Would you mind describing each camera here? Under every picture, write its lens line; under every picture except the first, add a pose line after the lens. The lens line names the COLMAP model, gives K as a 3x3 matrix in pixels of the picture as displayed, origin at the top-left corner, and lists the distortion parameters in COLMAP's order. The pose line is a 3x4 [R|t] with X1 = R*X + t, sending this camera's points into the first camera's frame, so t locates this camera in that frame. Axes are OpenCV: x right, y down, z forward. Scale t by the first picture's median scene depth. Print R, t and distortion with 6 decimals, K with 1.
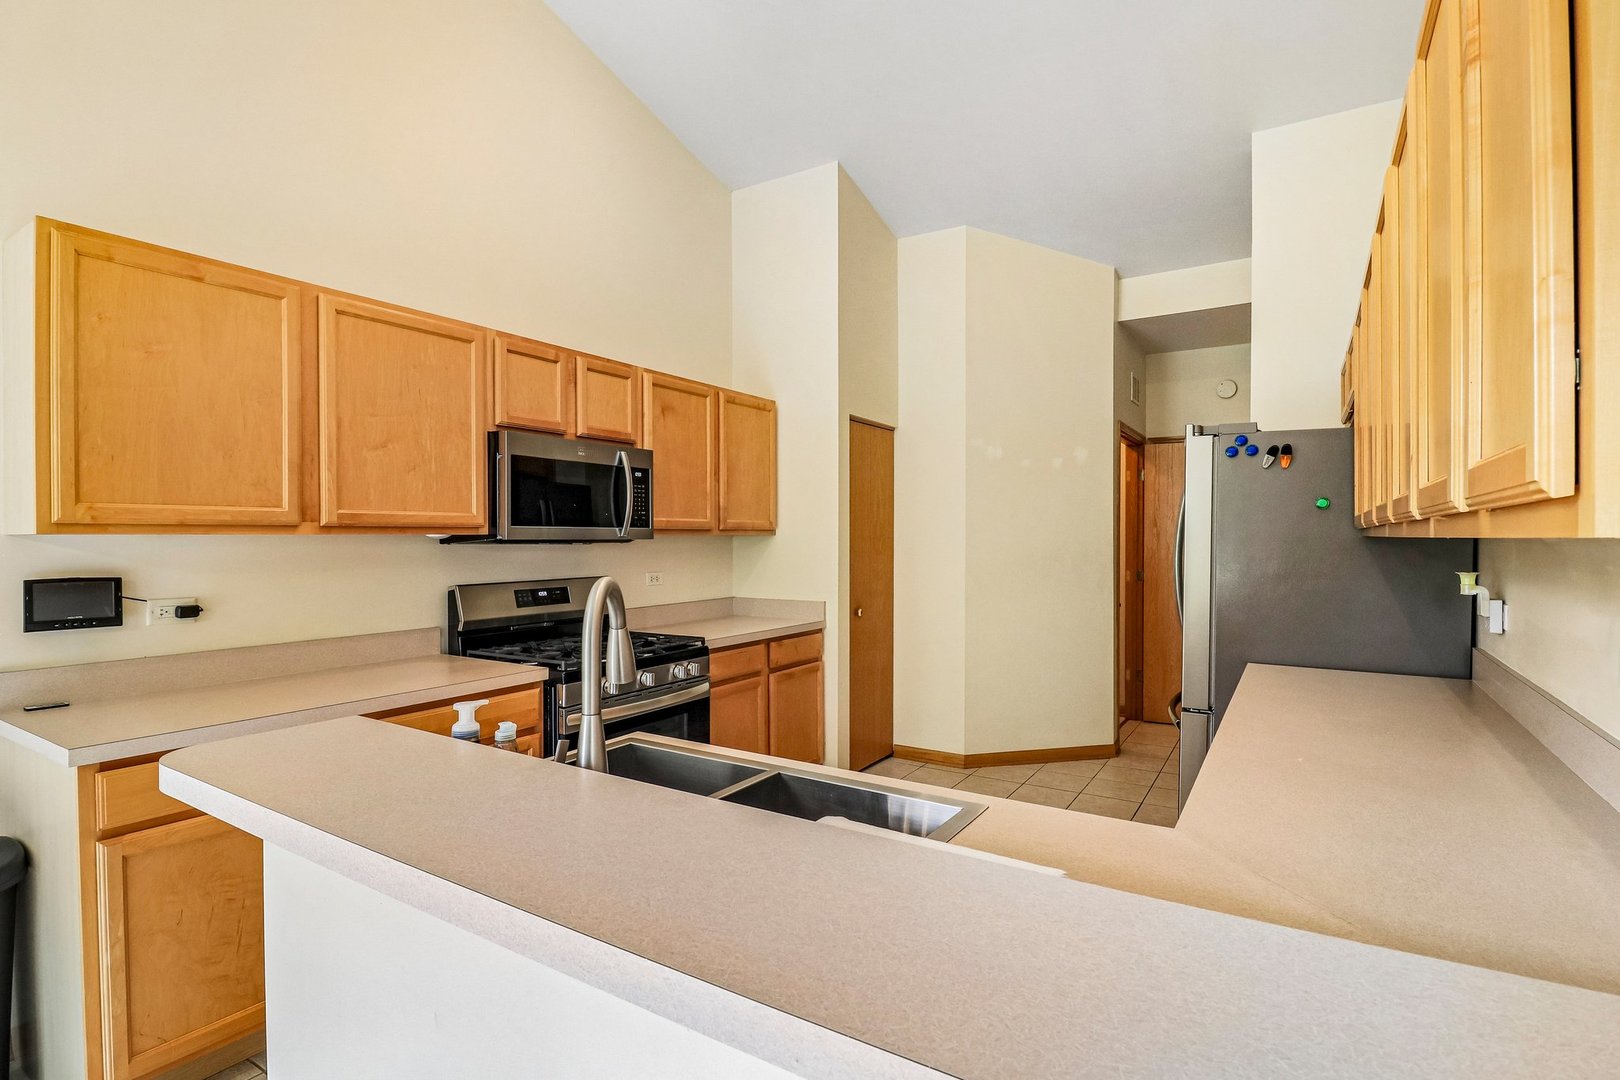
lens RADIAL K [[774.2, 0, 815.1], [0, 774.2, 549.7], [0, 0, 1]] dist [0.000957, -0.012654]
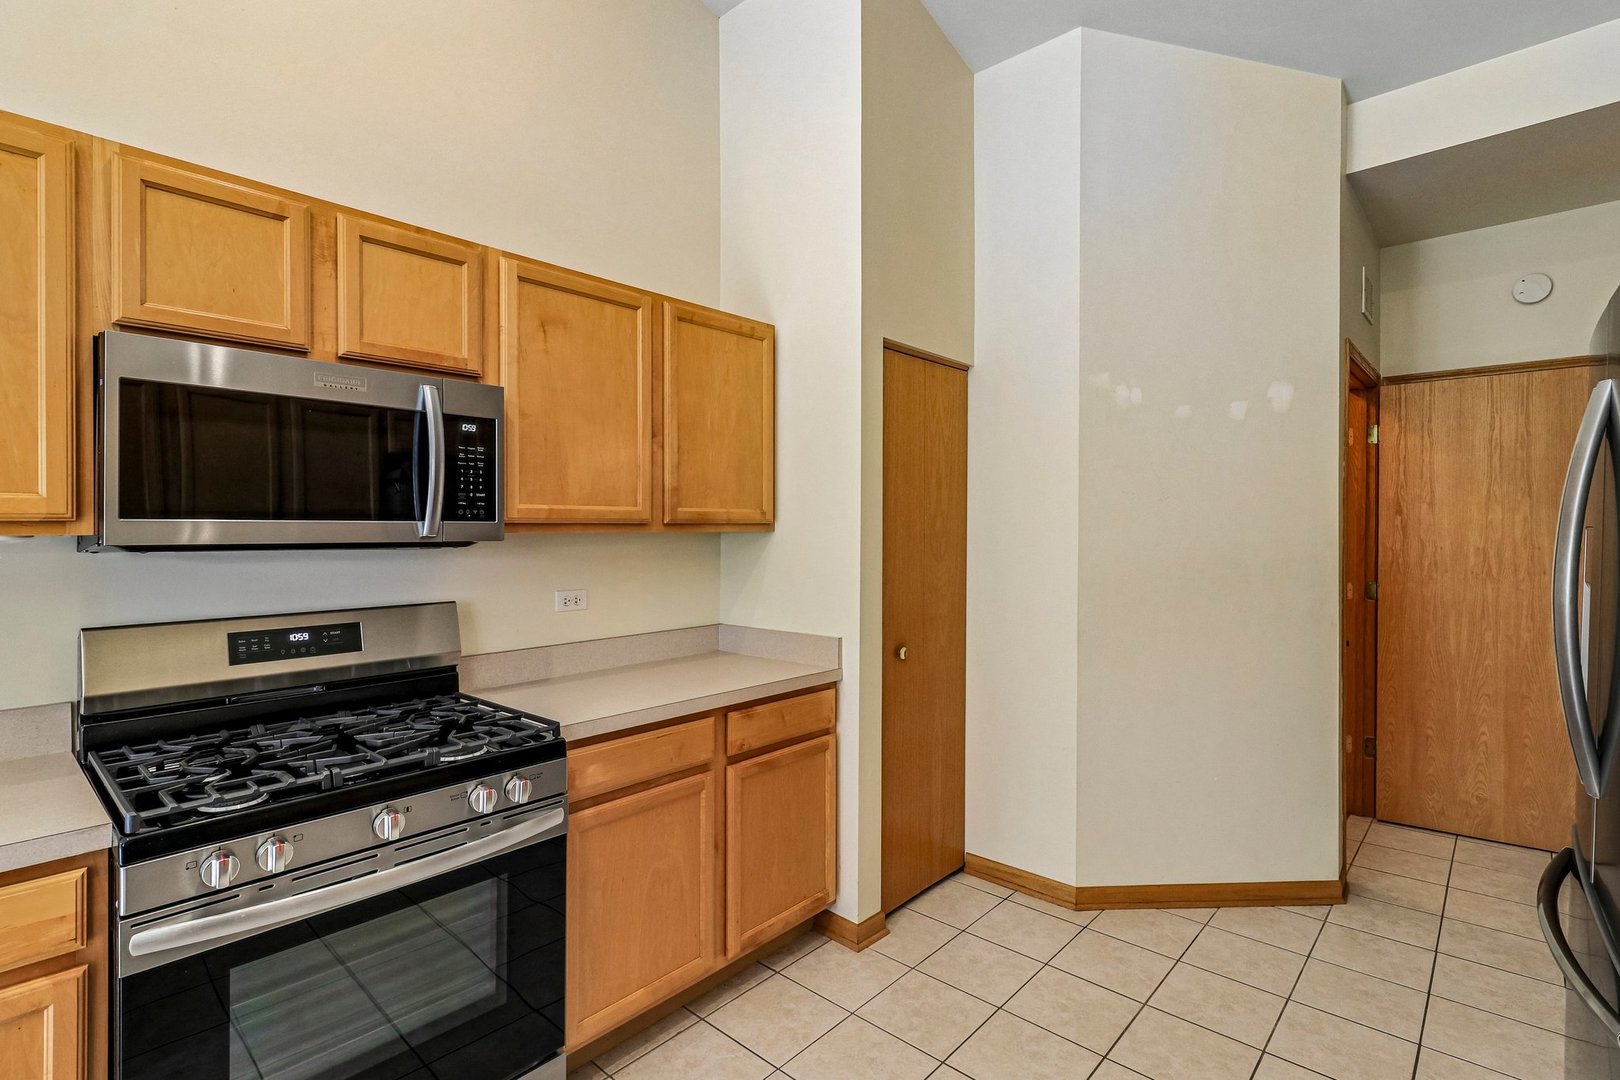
lens RADIAL K [[774.6, 0, 829.3], [0, 774.6, 550.8], [0, 0, 1]] dist [0.014368, -0.000064]
pose [[0.988194, -0.000301, -0.153207, 0.124202], [0.001749, 0.999955, 0.009315, -0.011619], [0.153197, -0.009473, 0.988150, 0.479364]]
